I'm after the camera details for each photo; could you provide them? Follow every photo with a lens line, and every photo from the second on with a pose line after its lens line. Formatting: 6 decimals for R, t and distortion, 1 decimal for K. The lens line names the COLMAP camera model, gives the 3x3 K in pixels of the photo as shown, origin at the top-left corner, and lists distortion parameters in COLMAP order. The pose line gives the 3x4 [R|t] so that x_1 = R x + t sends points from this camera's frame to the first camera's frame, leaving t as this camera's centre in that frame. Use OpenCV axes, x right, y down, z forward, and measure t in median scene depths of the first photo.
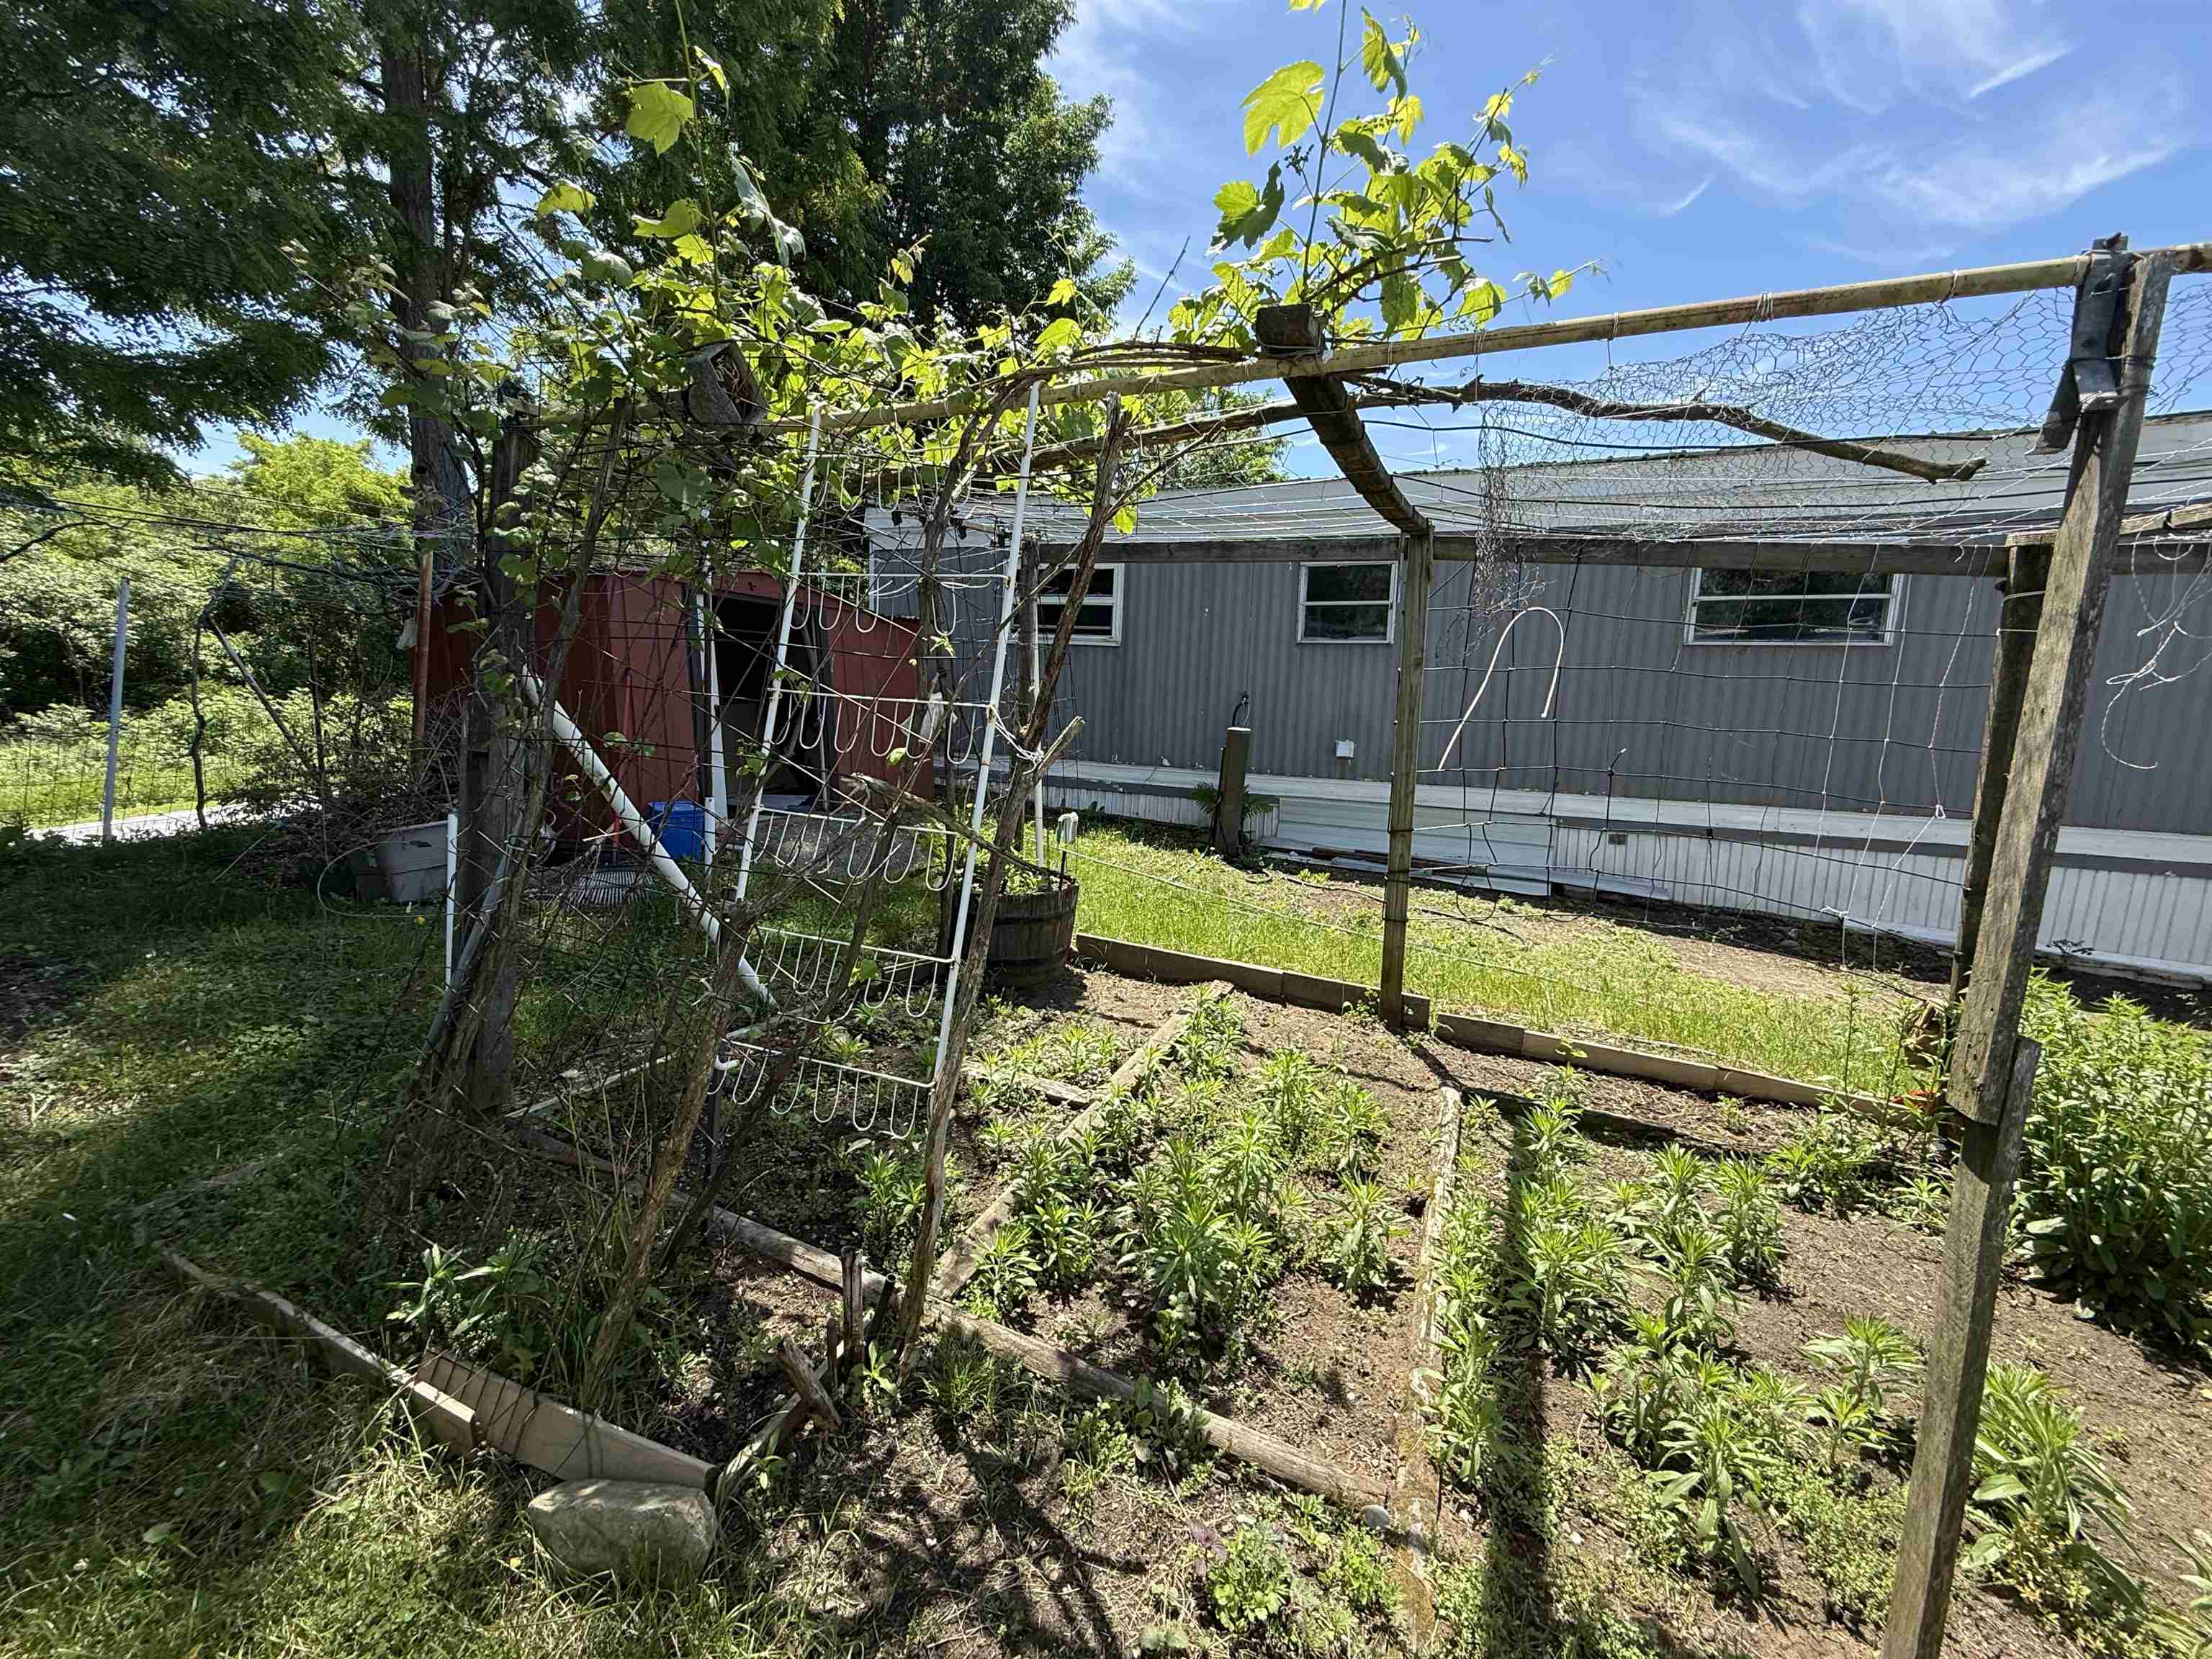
lens RADIAL K [[883.5, 0, 1104.2], [0, 883.5, 829.3], [0, 0, 1]] dist [-0.000821, 0.000435]
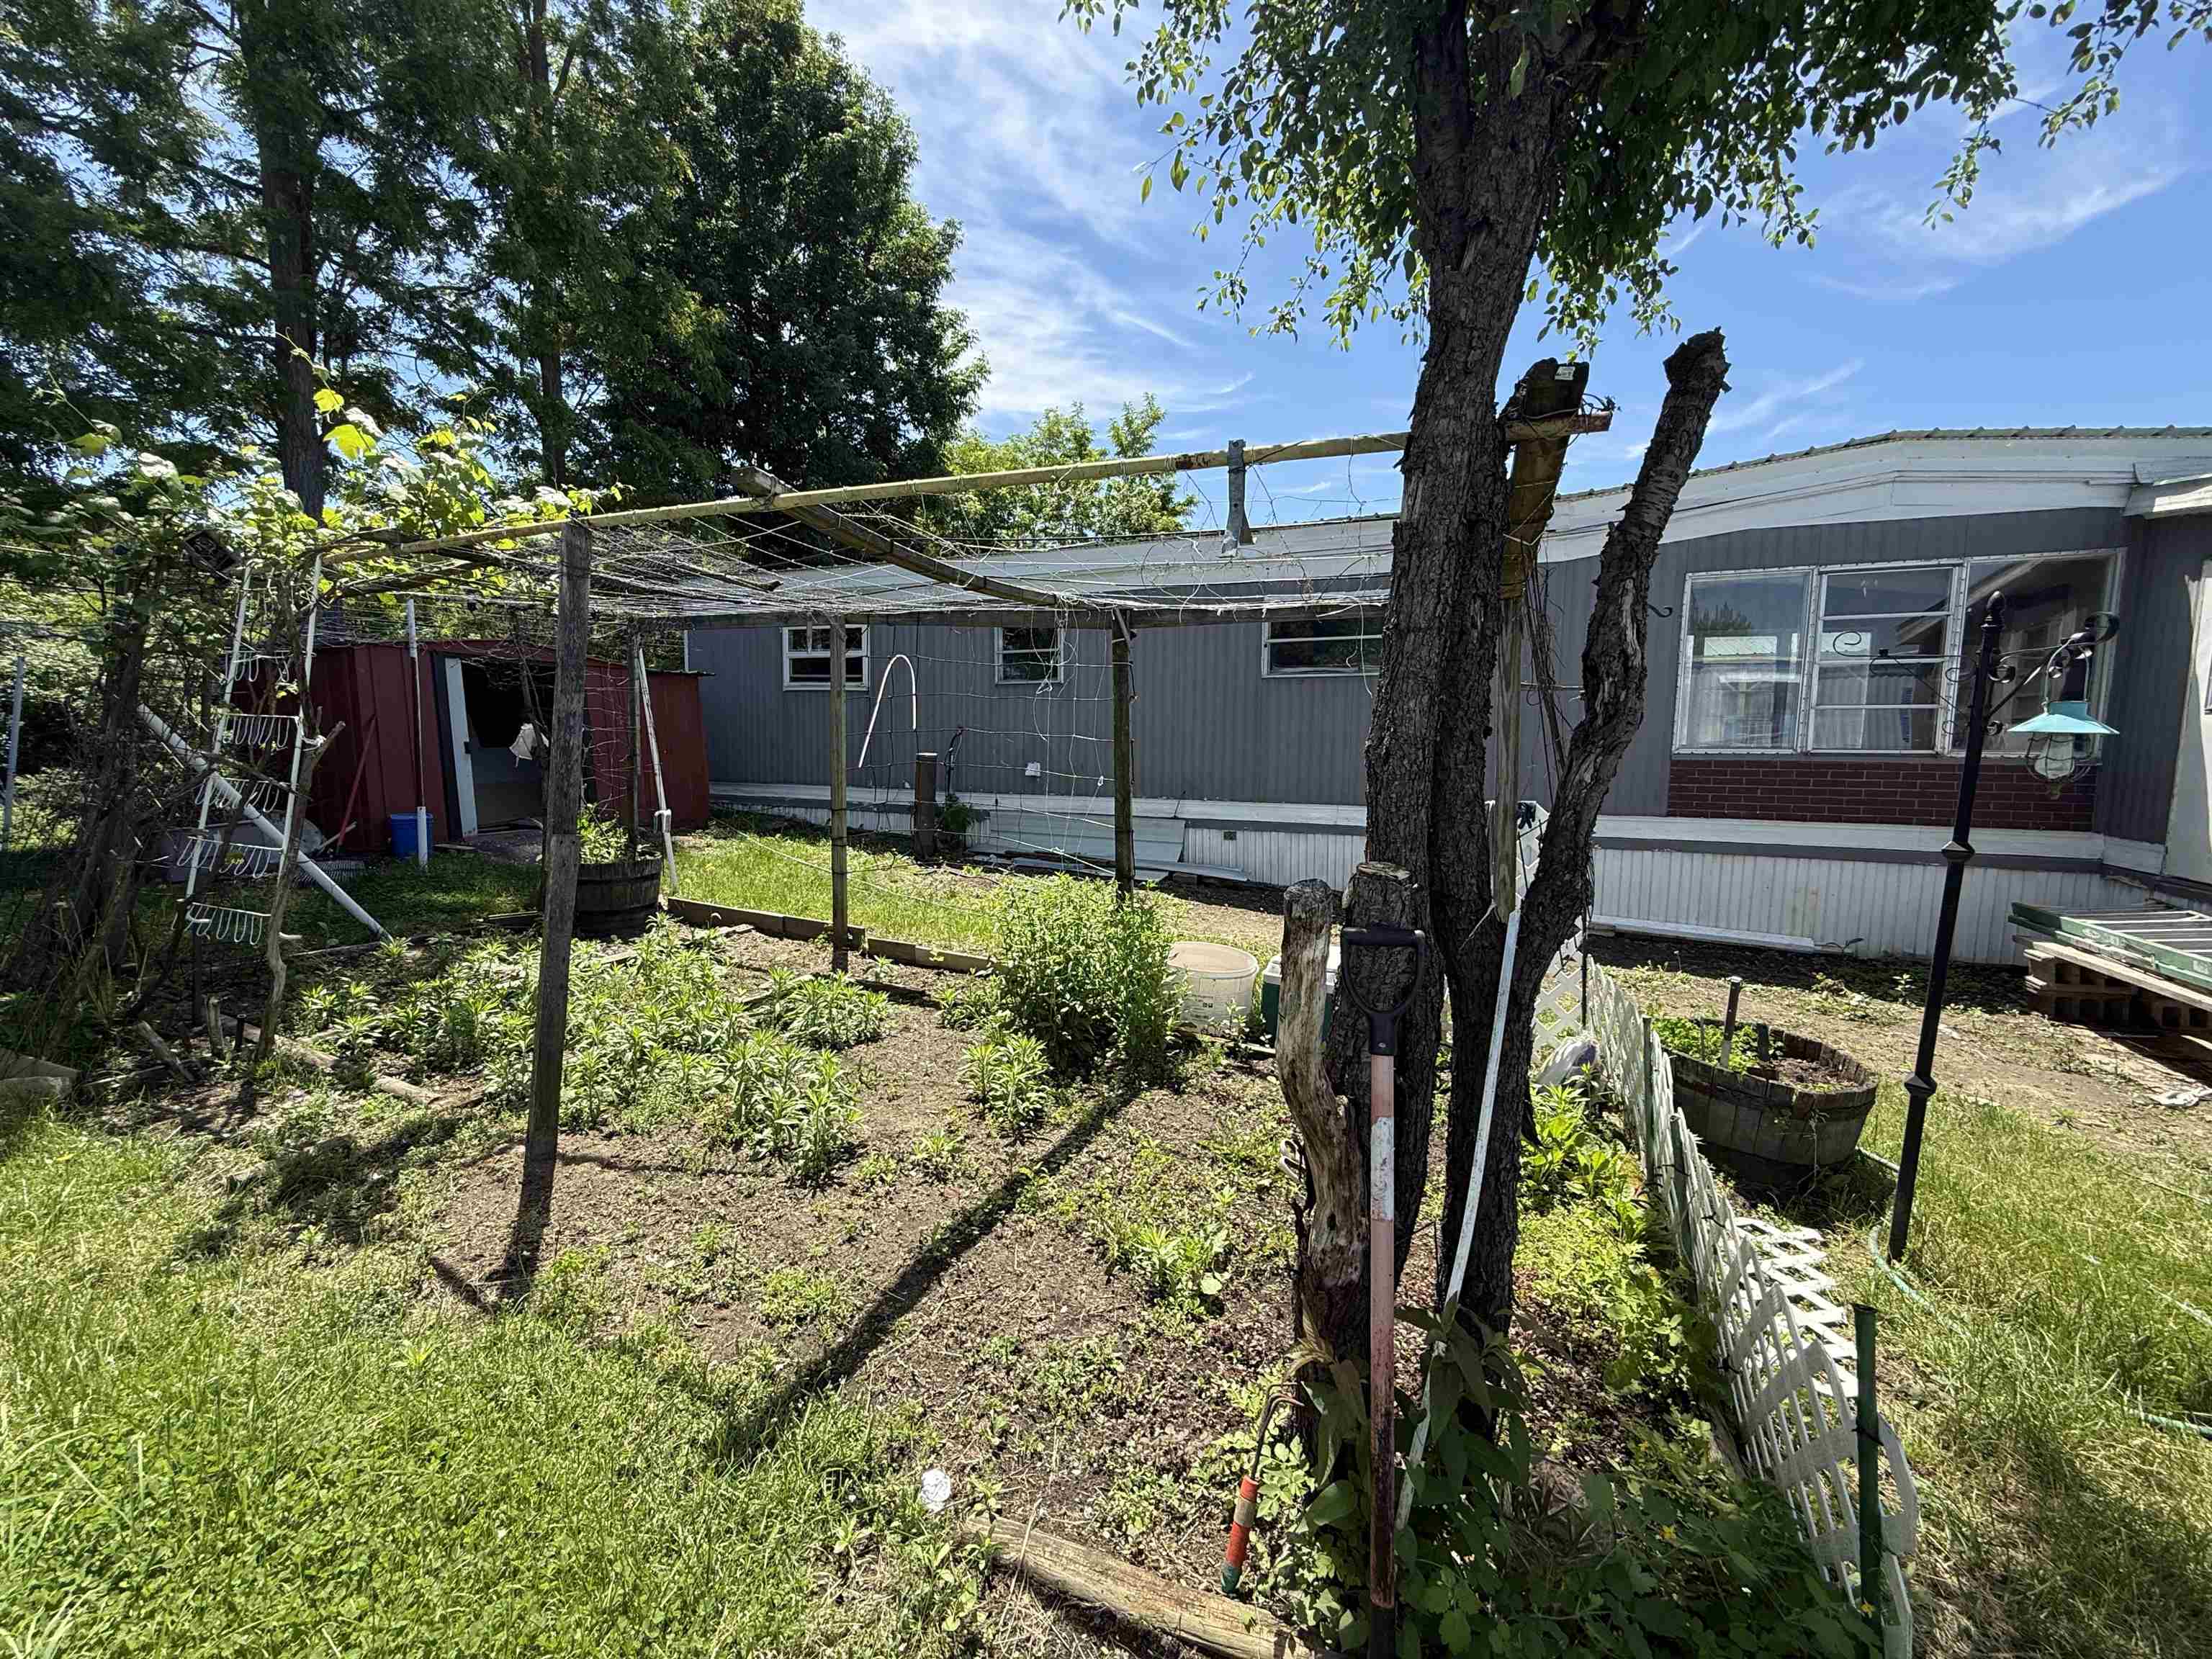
lens RADIAL K [[883.5, 0, 1105.5], [0, 883.5, 826.7], [0, 0, 1]] dist [-0.000821, 0.000435]
pose [[0.999670, -0.022764, -0.011939, 0.383708], [0.022093, 0.998318, -0.053593, 0.055574], [0.013139, 0.053311, 0.998492, -0.210314]]
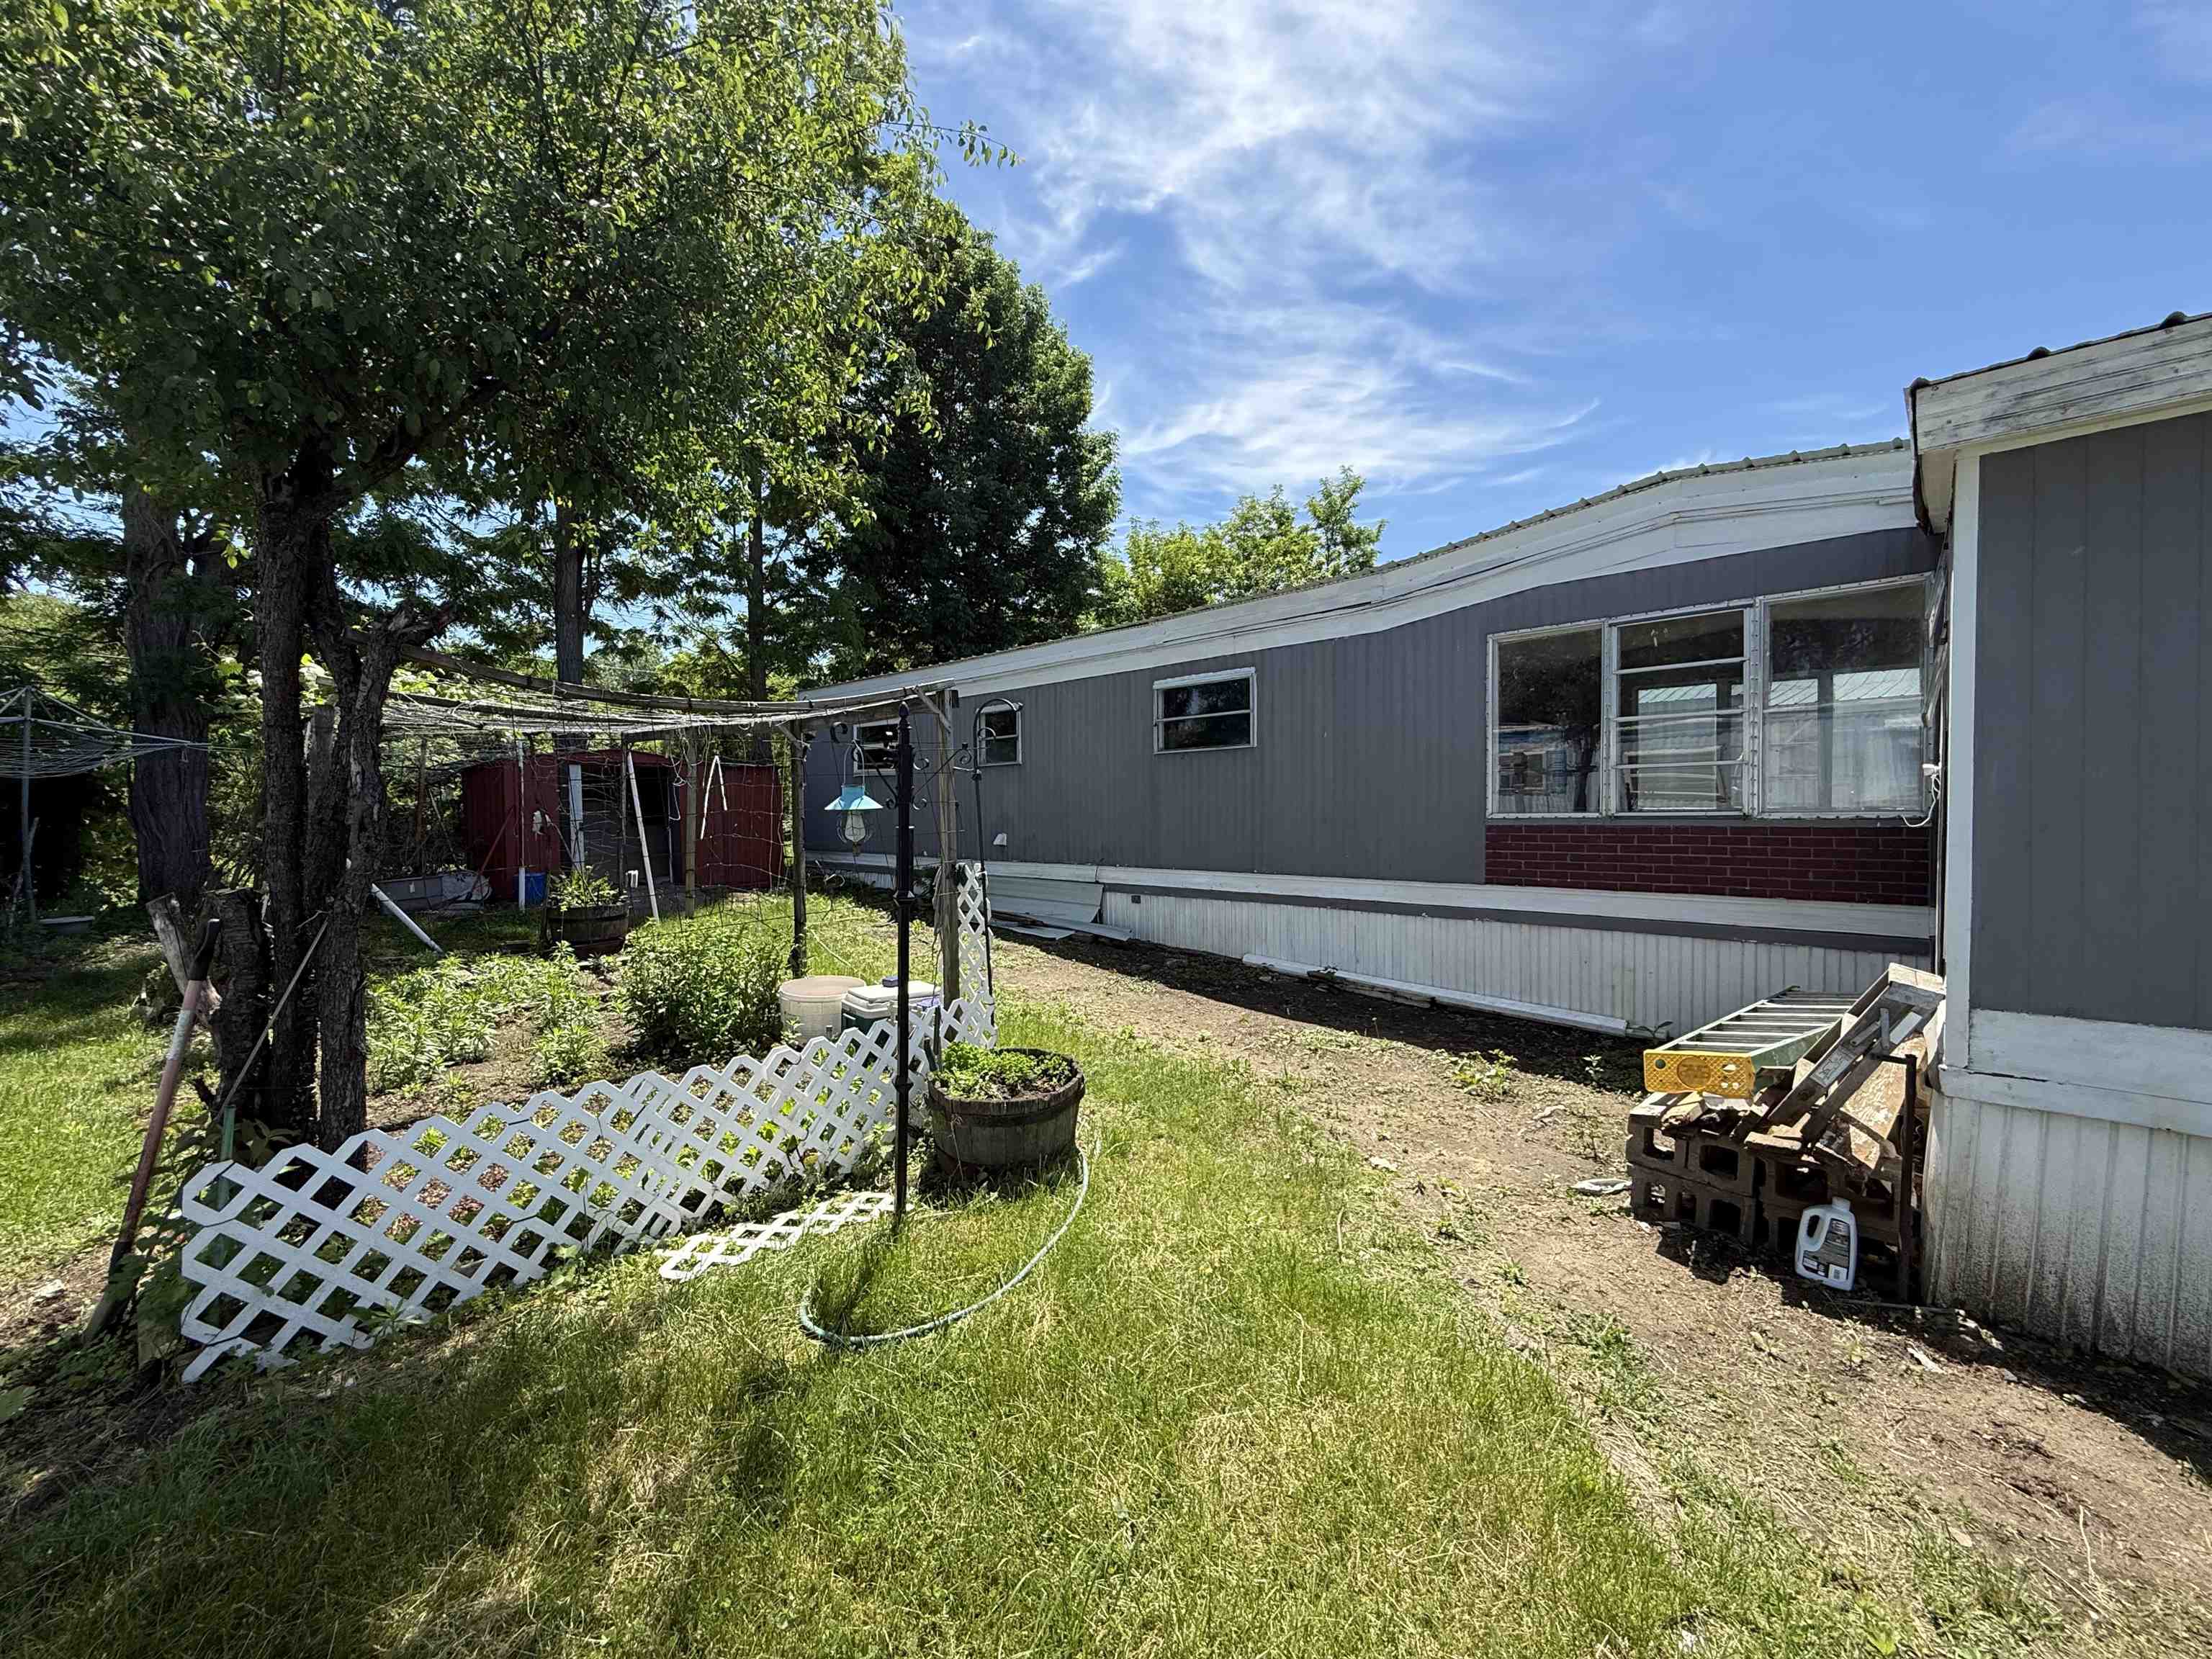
lens RADIAL K [[883.5, 0, 1061.5], [0, 883.5, 797.5], [0, 0, 1]] dist [-0.000821, 0.000435]
pose [[0.929649, -0.045955, -0.365570, 0.878226], [-0.017473, 0.985576, -0.168329, 0.077915], [0.368032, 0.162874, 0.915437, -0.252906]]
